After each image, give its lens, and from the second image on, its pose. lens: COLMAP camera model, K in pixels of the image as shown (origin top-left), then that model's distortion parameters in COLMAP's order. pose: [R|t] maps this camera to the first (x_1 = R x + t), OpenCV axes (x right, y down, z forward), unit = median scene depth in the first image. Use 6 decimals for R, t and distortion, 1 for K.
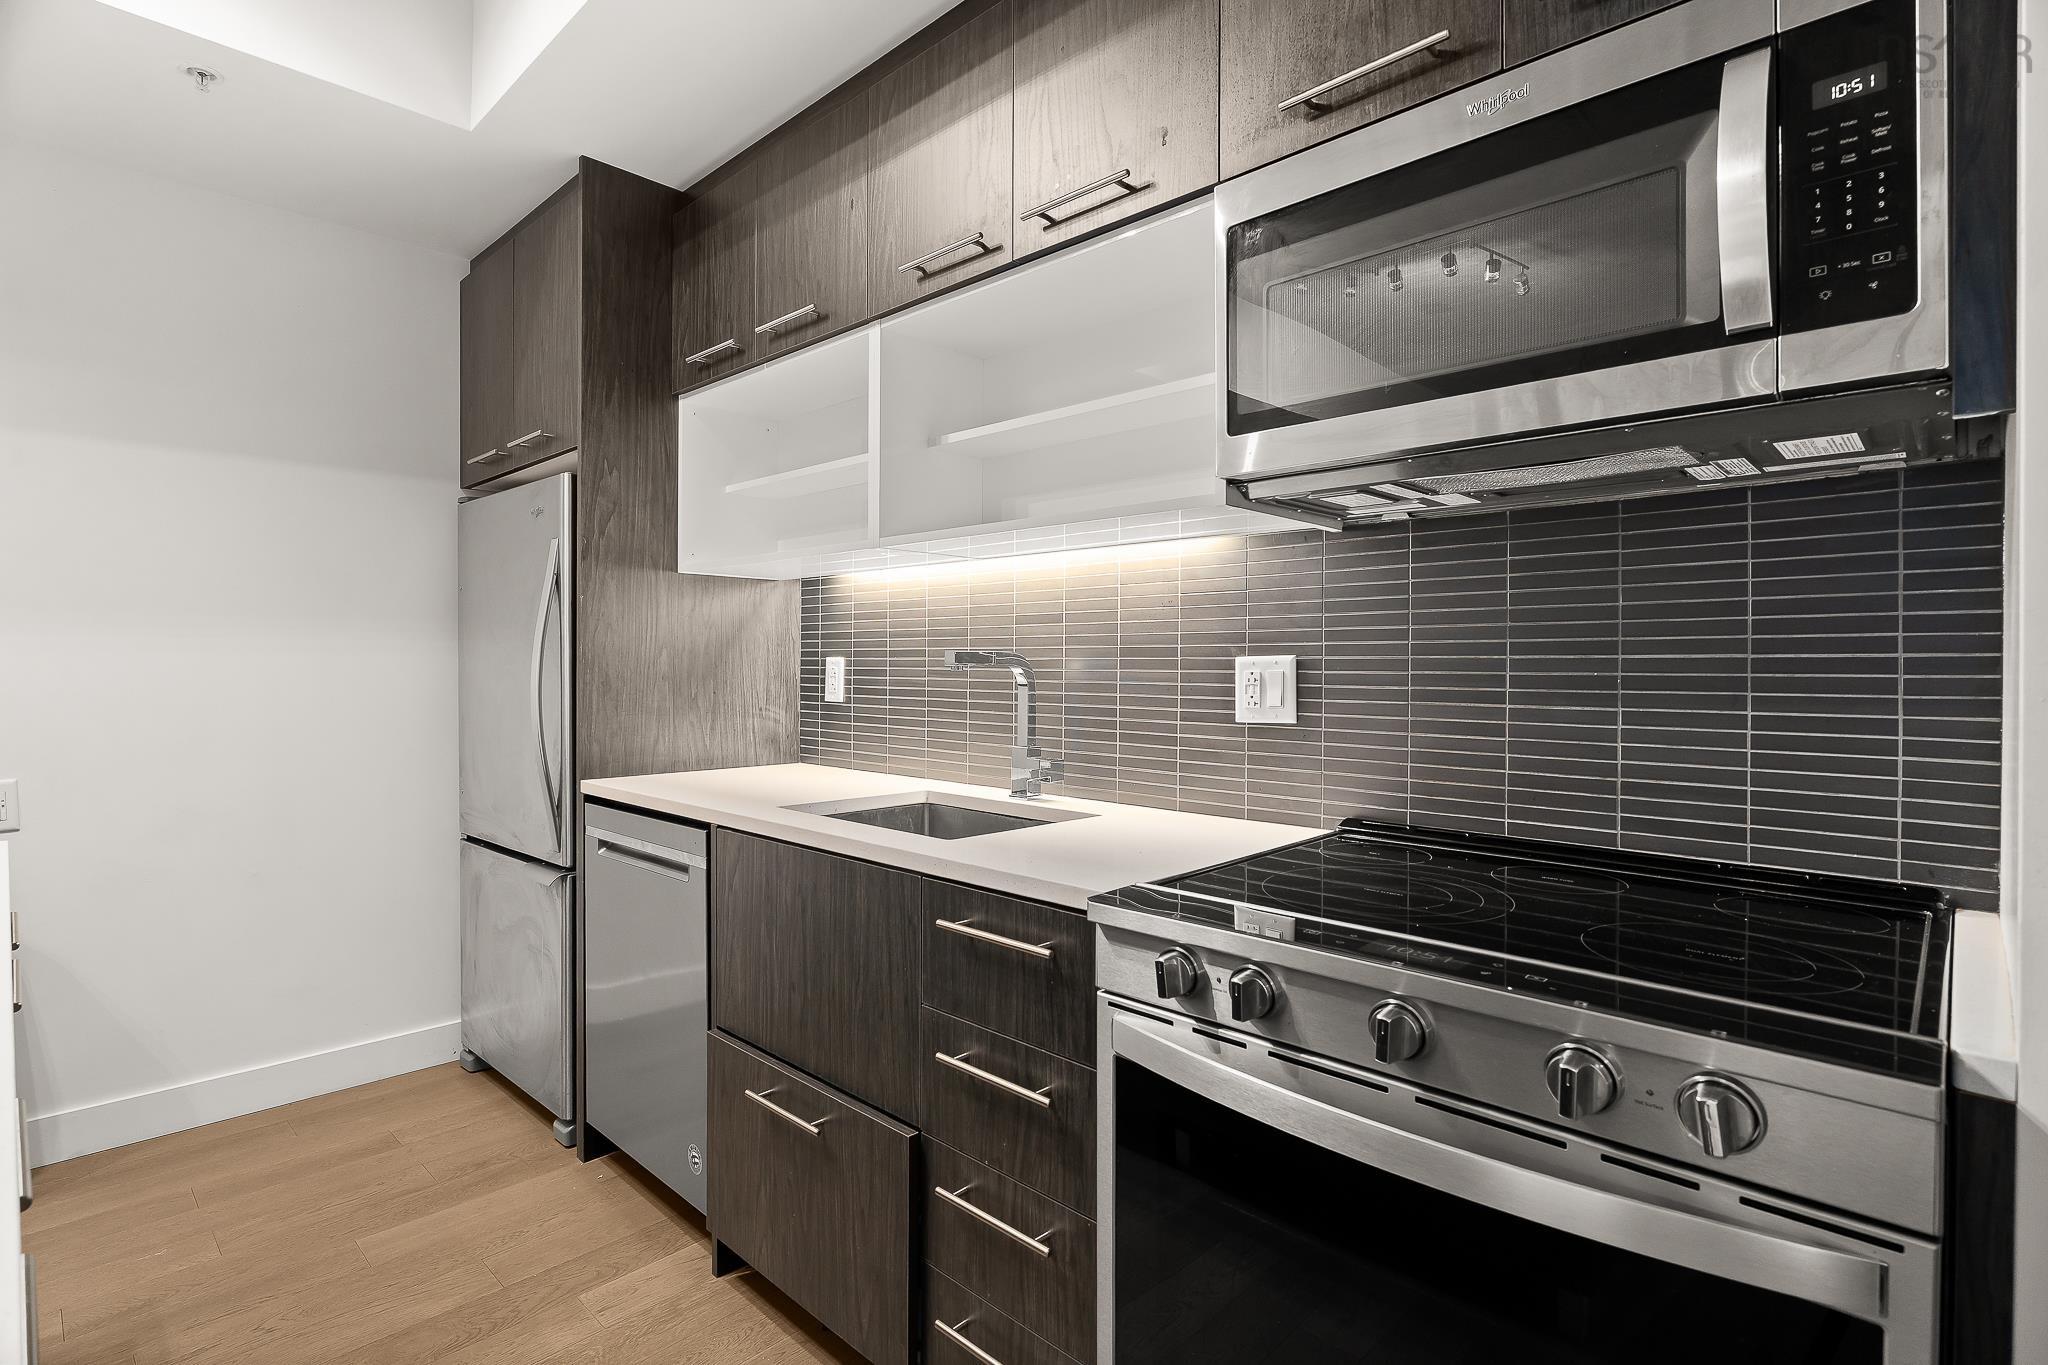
lens RADIAL K [[990.4, 0, 1025.0], [0, 990.4, 670.7], [0, 0, 1]] dist [-0.010509, 0.000285]
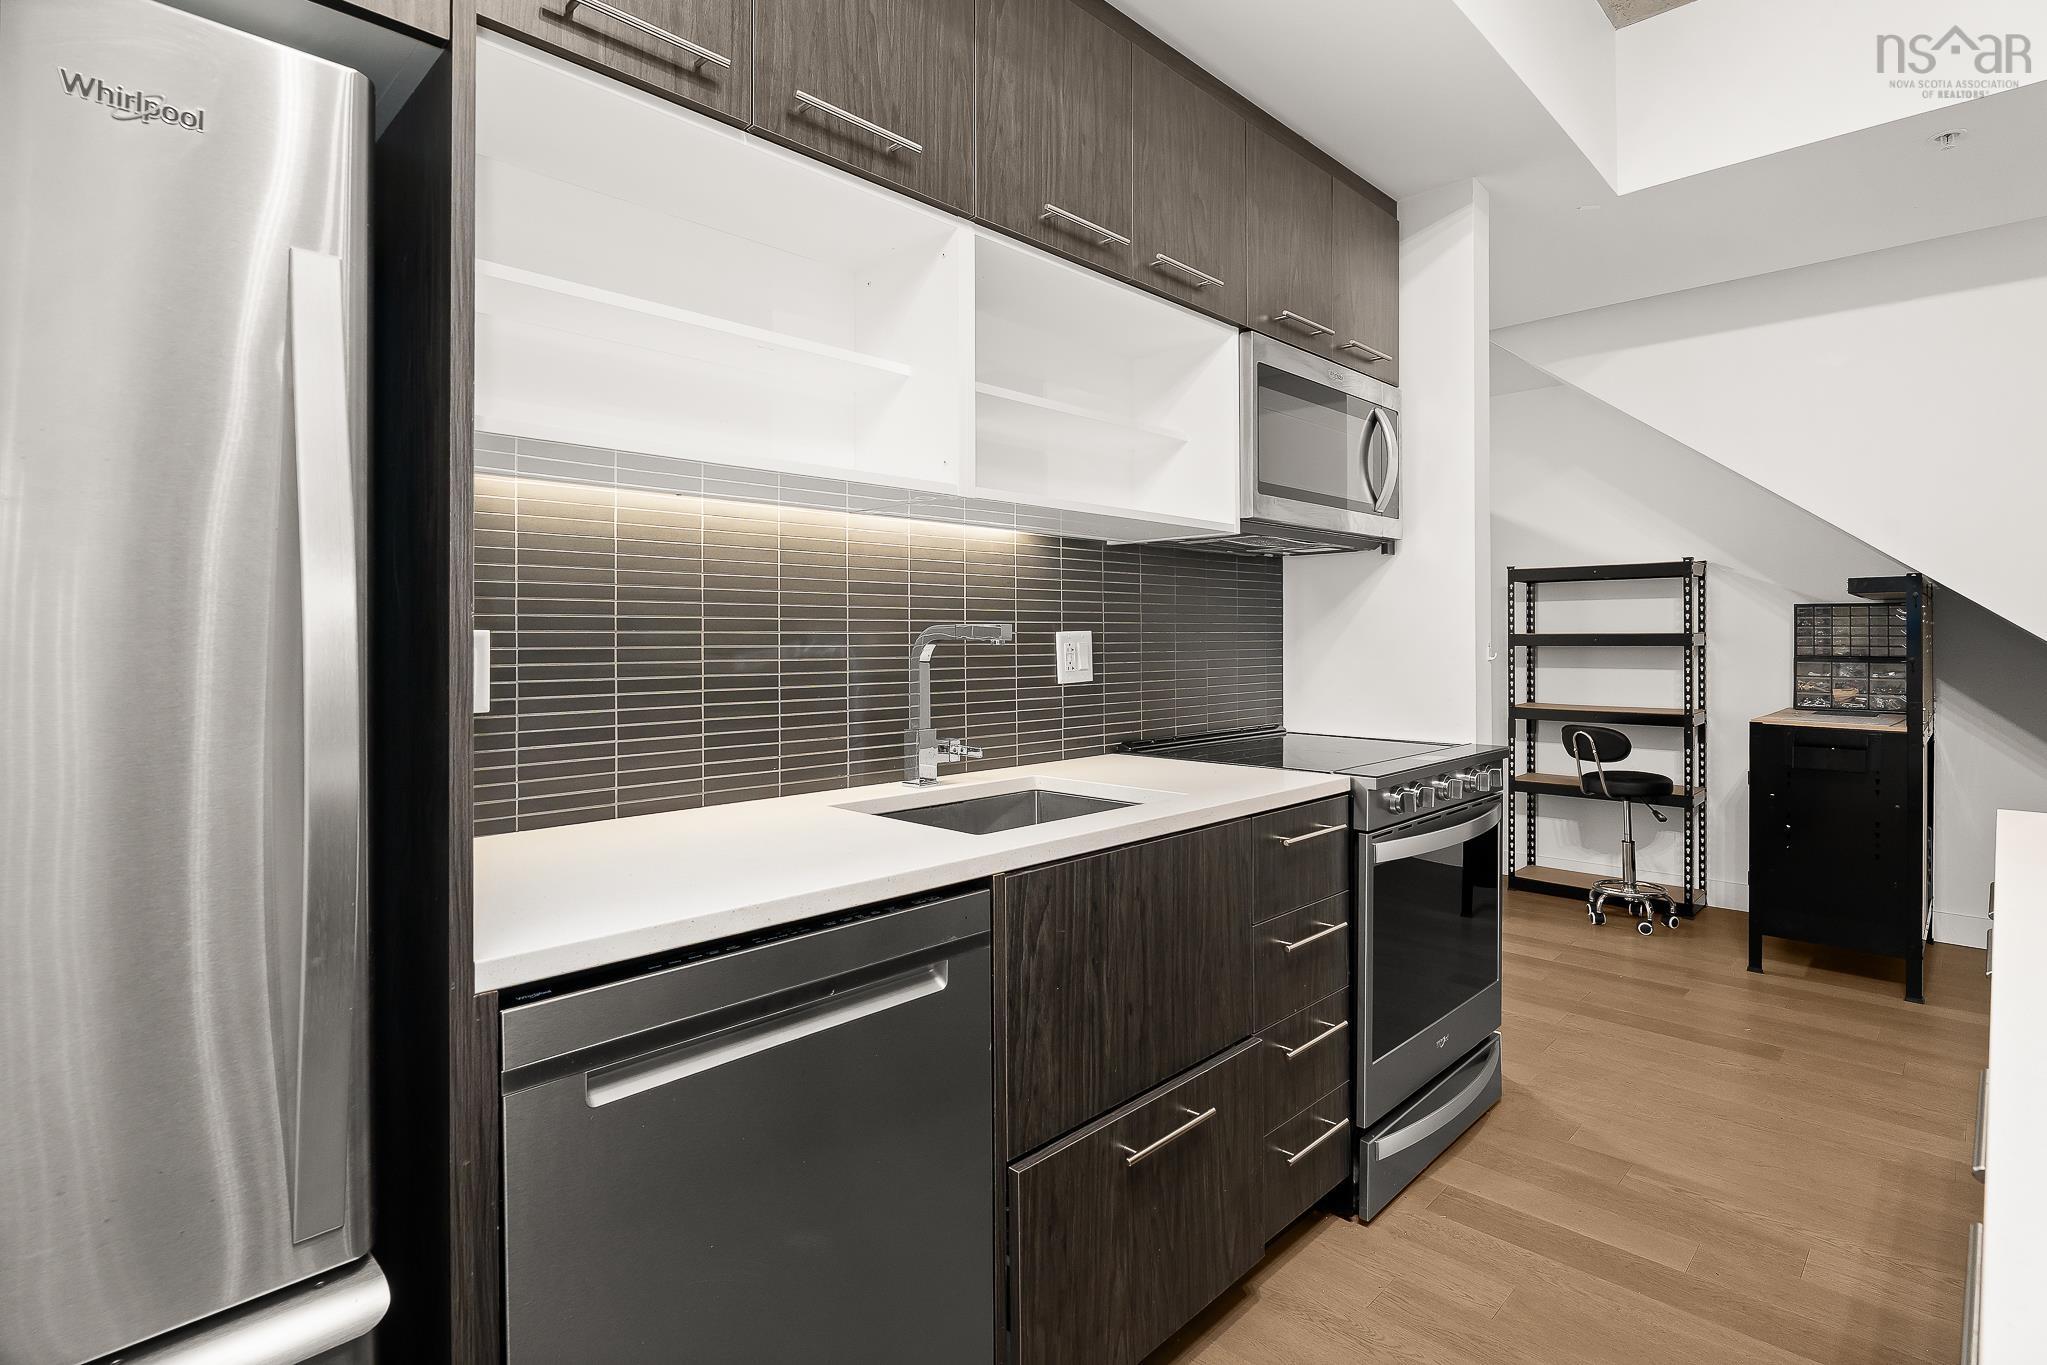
lens RADIAL K [[1005.1, 0, 1052.4], [0, 1005.1, 636.8], [0, 0, 1]] dist [-0.003128, -0.000154]
pose [[-0.001636, -0.002449, 0.999996, -0.906484], [0.010629, 0.999940, 0.002466, -0.009423], [-0.999942, 0.010633, -0.001610, 0.862082]]
